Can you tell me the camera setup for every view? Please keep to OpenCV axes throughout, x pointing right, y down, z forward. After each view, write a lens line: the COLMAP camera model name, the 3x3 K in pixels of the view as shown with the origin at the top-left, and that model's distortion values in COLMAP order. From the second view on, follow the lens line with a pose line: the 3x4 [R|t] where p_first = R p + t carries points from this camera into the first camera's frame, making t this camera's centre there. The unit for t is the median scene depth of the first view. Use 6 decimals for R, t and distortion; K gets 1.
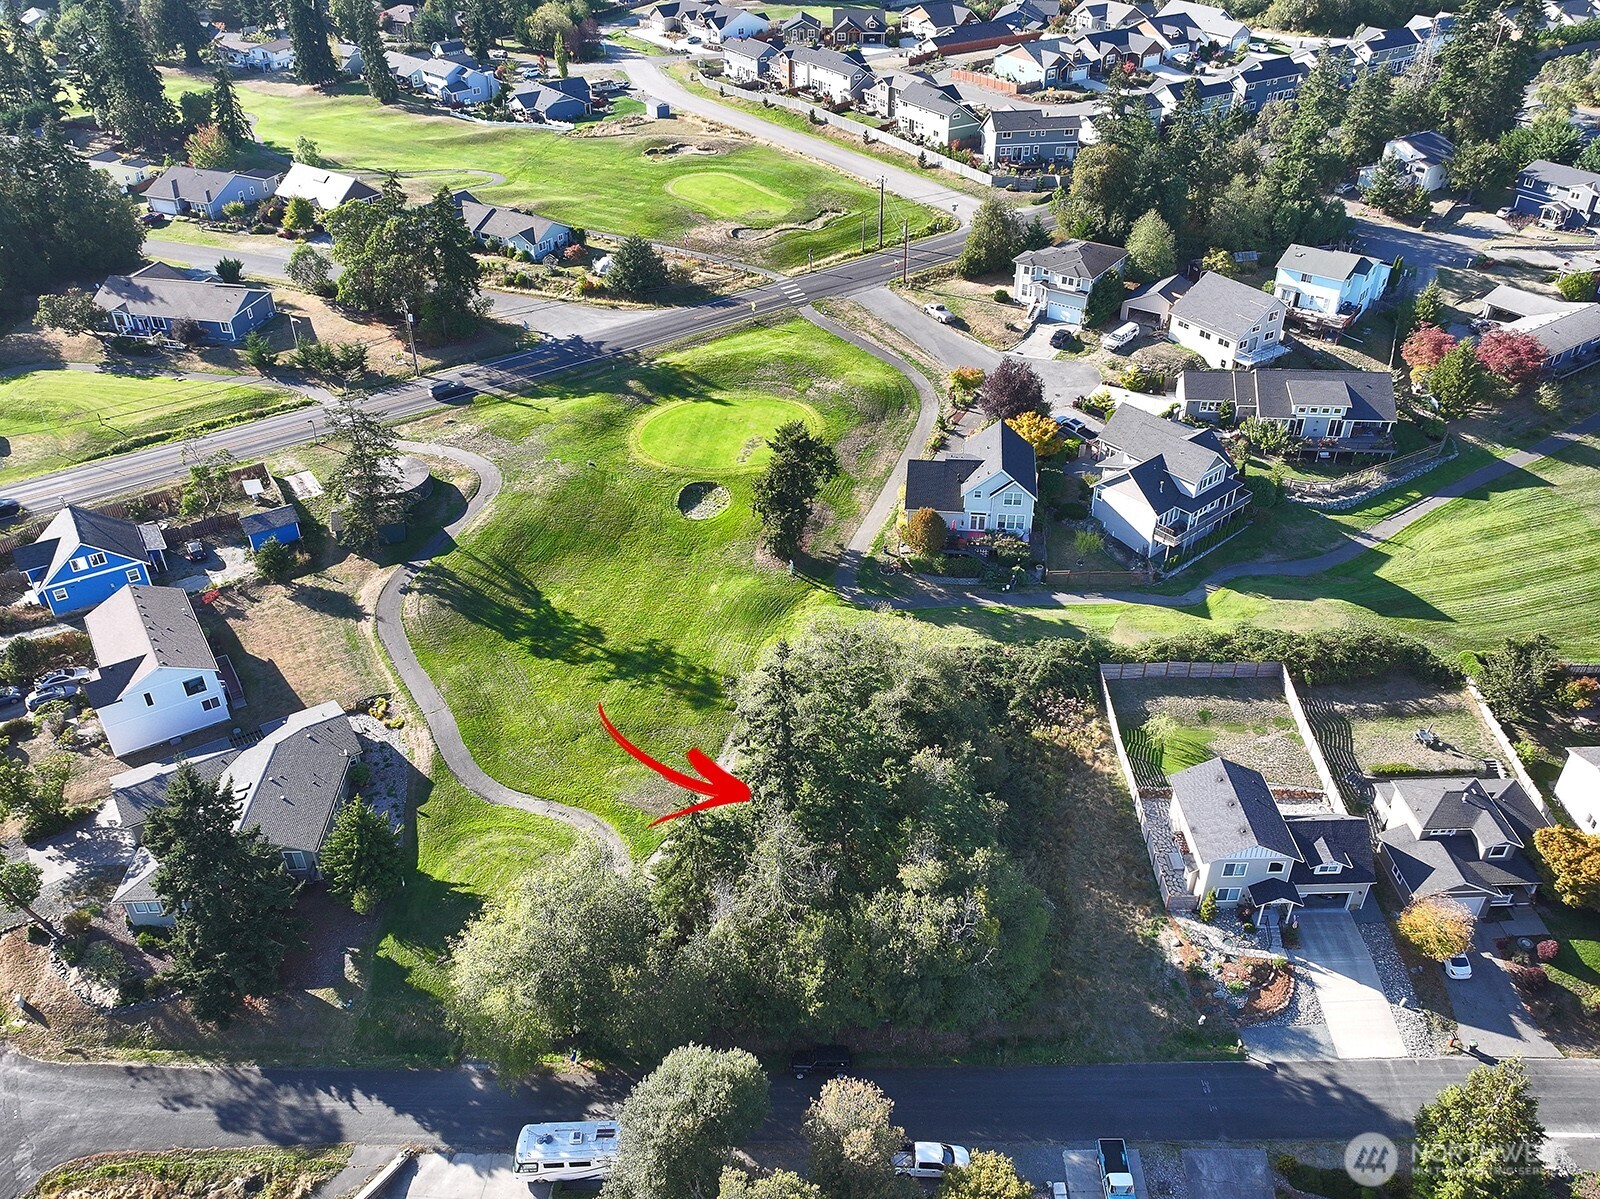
lens RADIAL K [[1285.9, 0, 801.6], [0, 1285.9, 595.8], [0, 0, 1]] dist [0.003929, -0.000739]
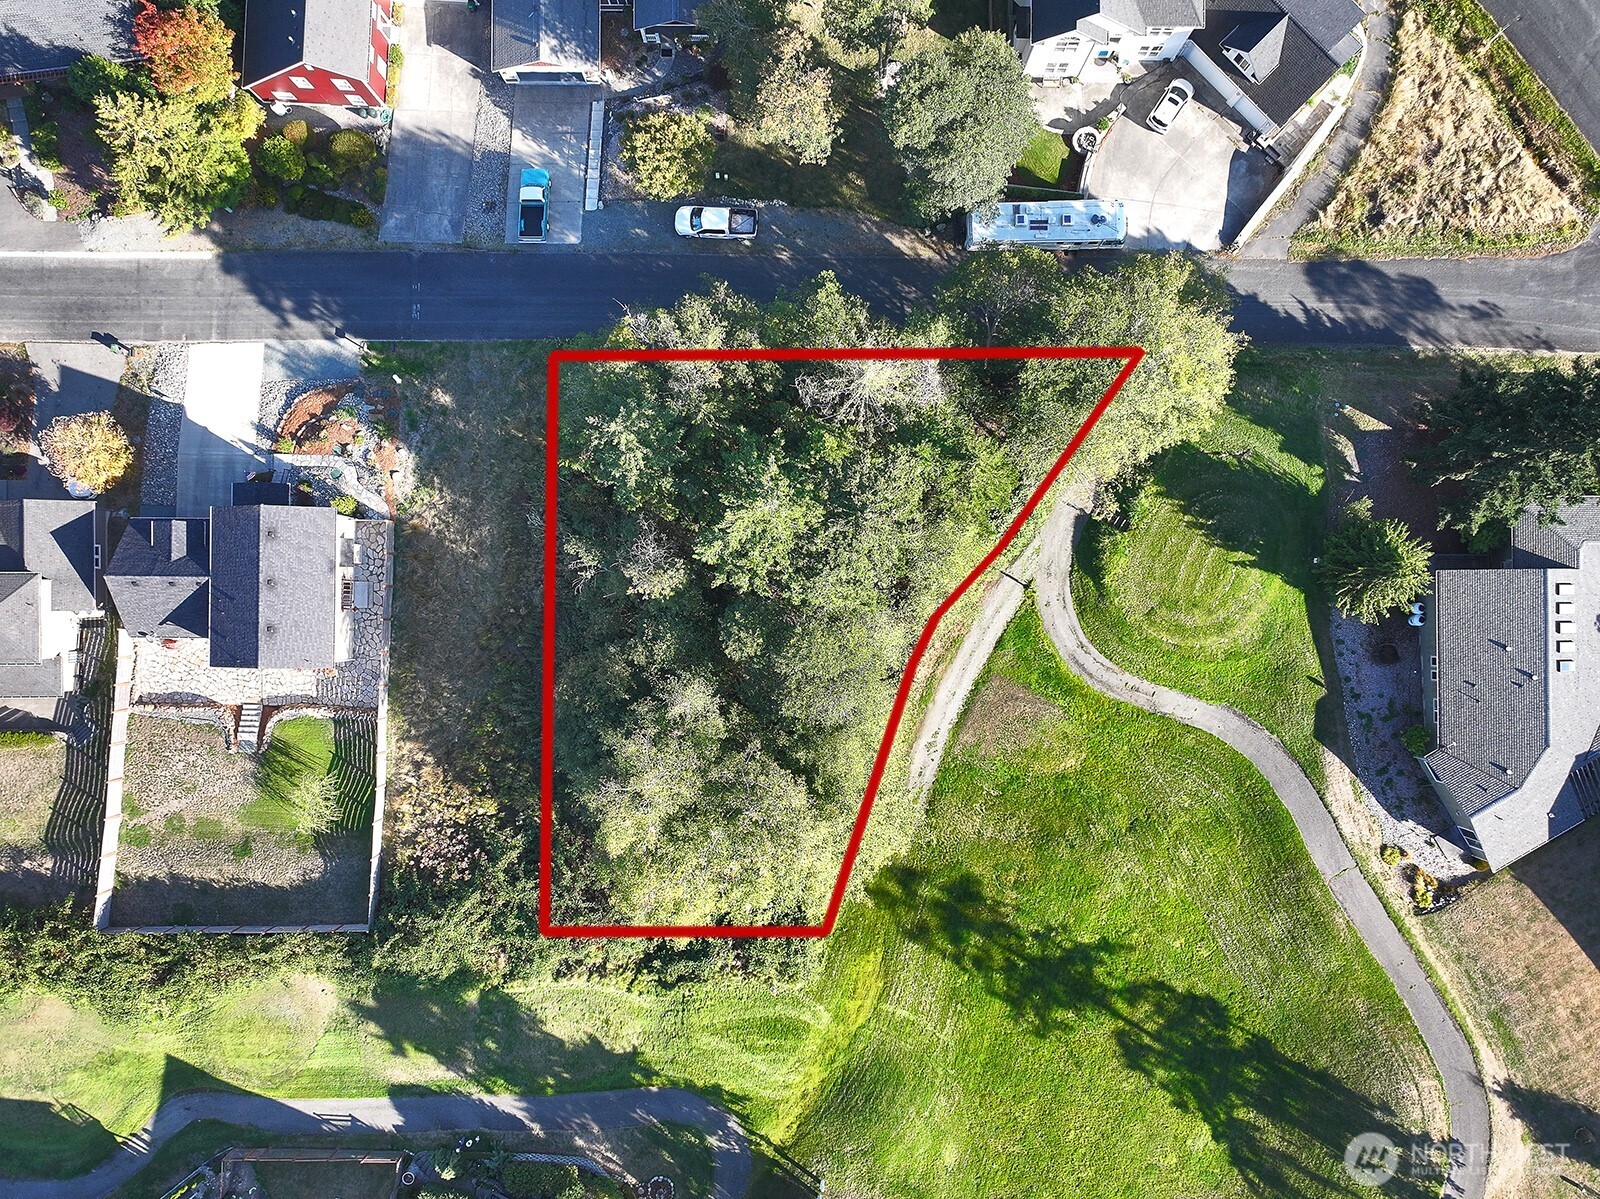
lens RADIAL K [[1285.9, 0, 816.3], [0, 1285.9, 594.7], [0, 0, 1]] dist [0.003929, -0.000739]
pose [[-0.999251, -0.038232, 0.005899, 0.001635], [0.026451, -0.563997, 0.825353, -0.356102], [-0.028228, 0.824891, 0.564586, 0.426350]]
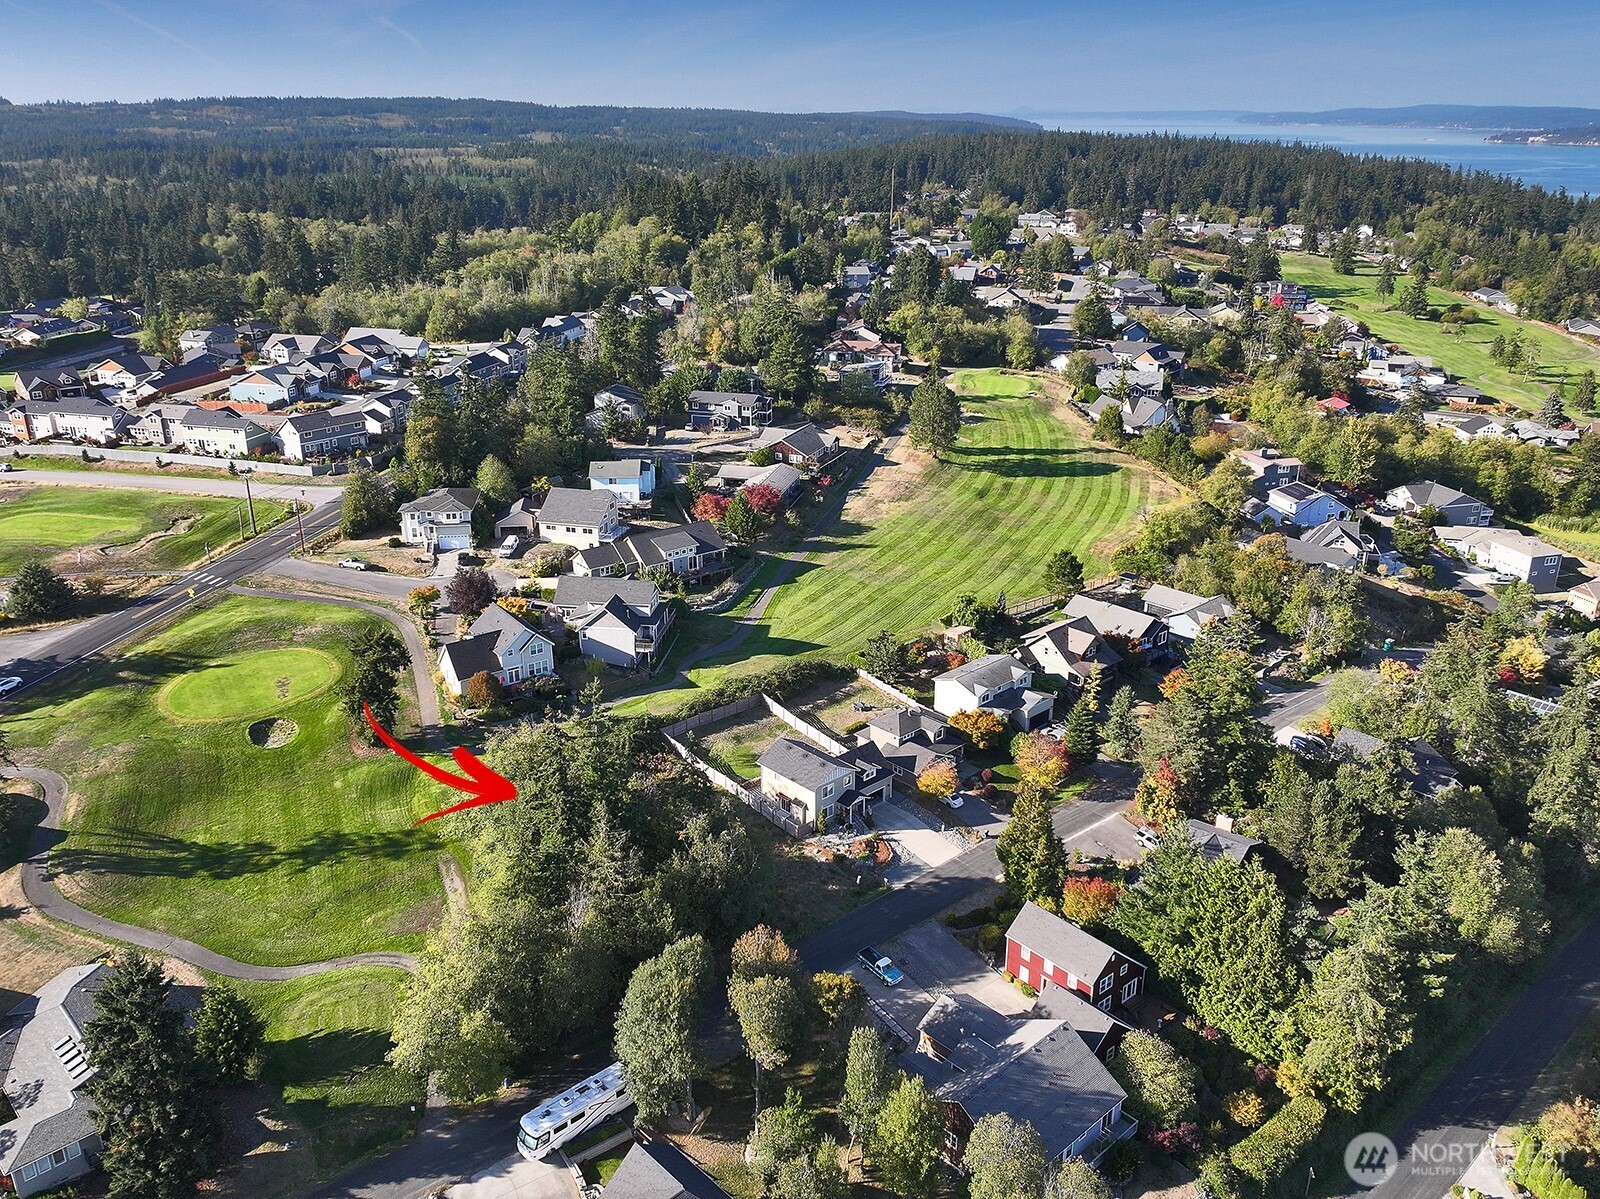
lens RADIAL K [[1285.9, 0, 799.7], [0, 1285.9, 597.7], [0, 0, 1]] dist [0.003929, -0.000739]
pose [[0.754330, -0.228196, 0.615559, -0.417799], [0.370496, 0.922031, -0.112211, 0.119791], [-0.541959, 0.312706, 0.780061, -0.167061]]
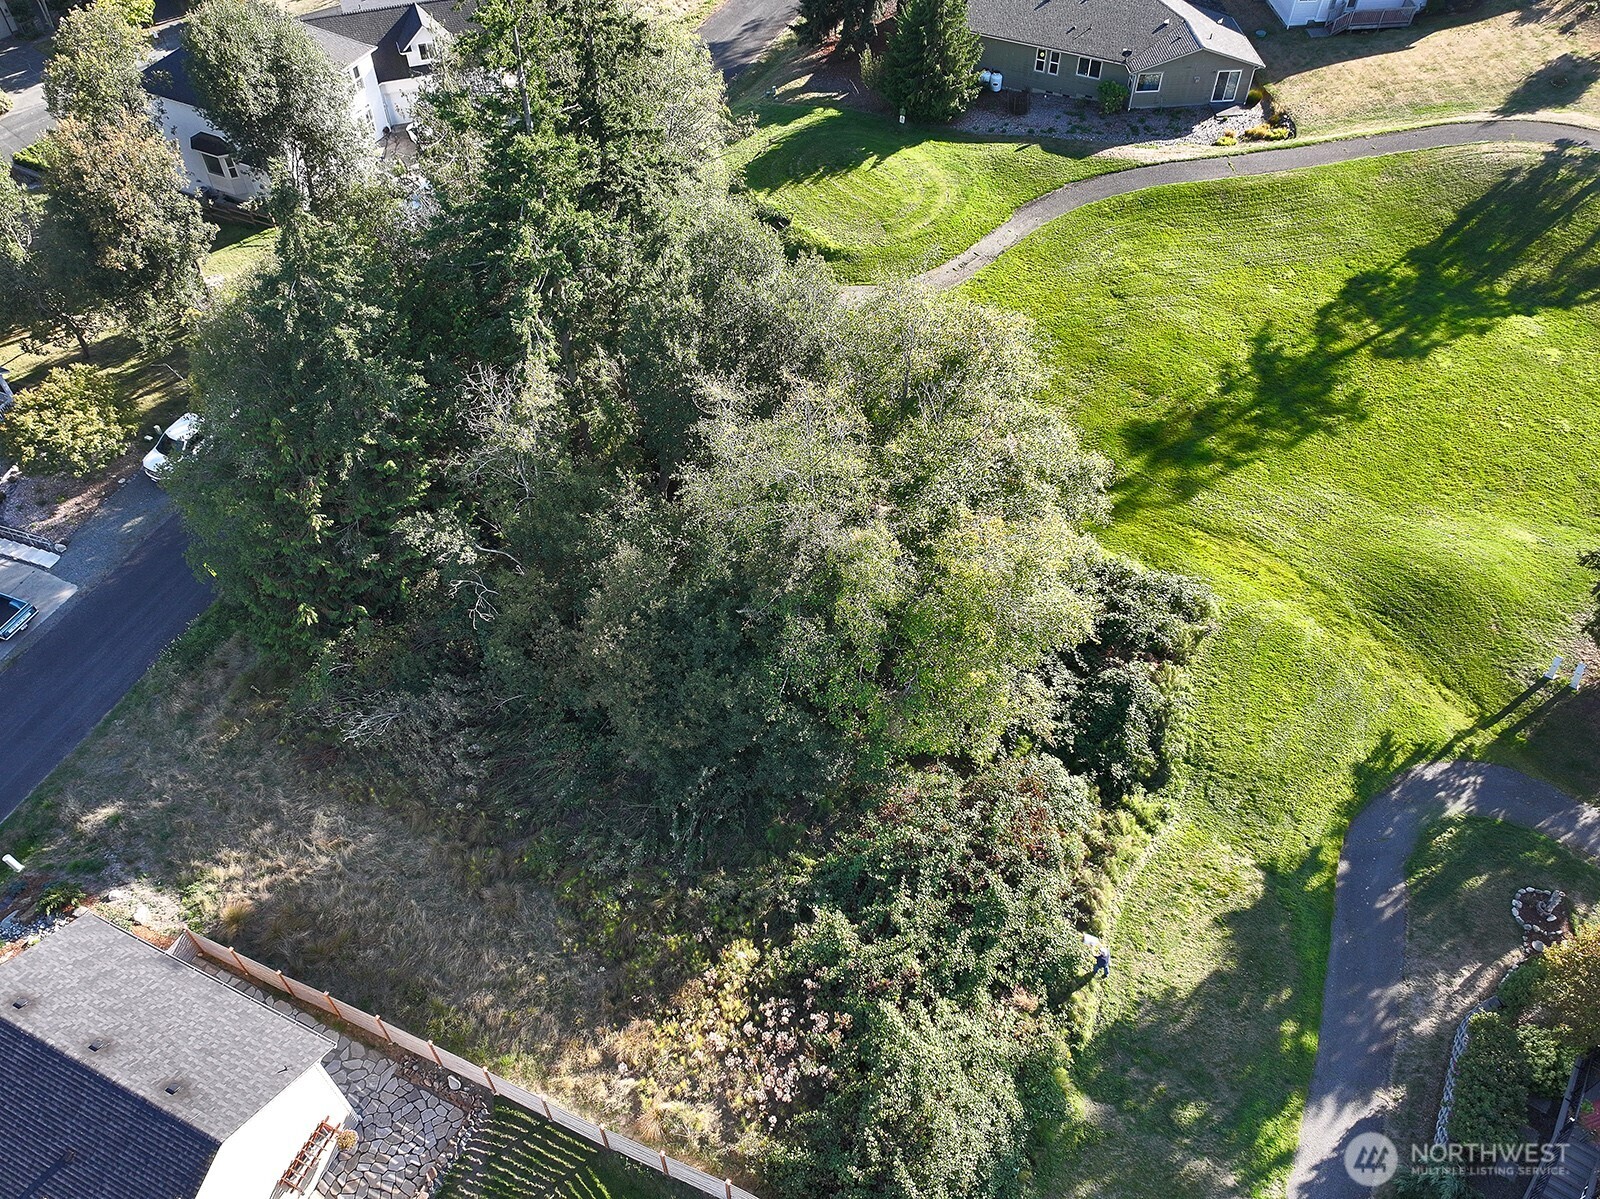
lens RADIAL K [[1285.9, 0, 805.4], [0, 1285.9, 597.7], [0, 0, 1]] dist [0.003929, -0.000739]
pose [[-0.457510, 0.675415, -0.578359, 0.278696], [-0.503243, 0.339562, 0.794635, -0.204647], [0.733097, 0.654609, 0.184545, 0.756493]]
